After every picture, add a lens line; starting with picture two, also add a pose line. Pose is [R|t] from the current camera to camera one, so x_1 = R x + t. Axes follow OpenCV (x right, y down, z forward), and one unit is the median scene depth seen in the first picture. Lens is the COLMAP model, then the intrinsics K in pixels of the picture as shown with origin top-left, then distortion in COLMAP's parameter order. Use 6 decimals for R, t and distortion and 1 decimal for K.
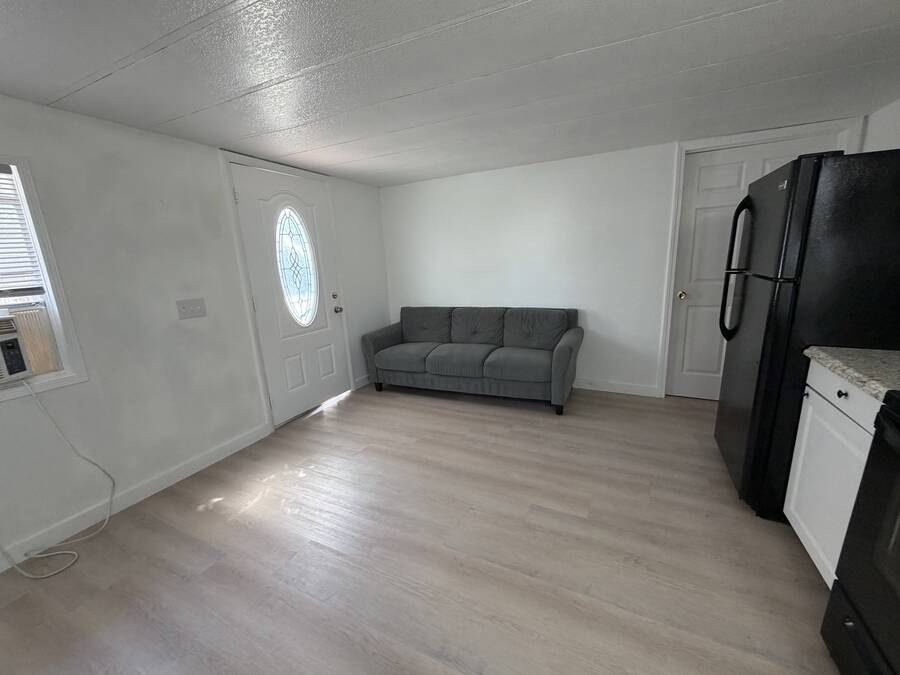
lens RADIAL K [[363.1, 0, 450.9], [0, 363.1, 337.7], [0, 0, 1]] dist [0.000069, 0.000012]
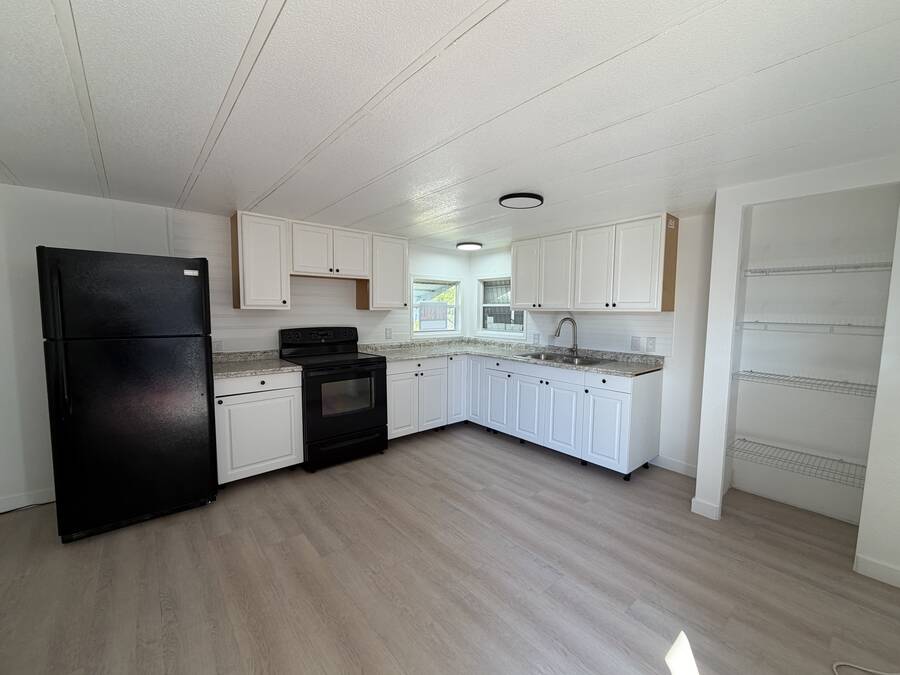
lens RADIAL K [[363.1, 0, 450.3], [0, 363.1, 337.2], [0, 0, 1]] dist [0.000069, 0.000012]
pose [[-0.908003, -0.003976, 0.418946, -0.521966], [0.119219, 0.956164, 0.267463, -0.352005], [-0.401644, 0.292803, -0.867726, 1.569173]]
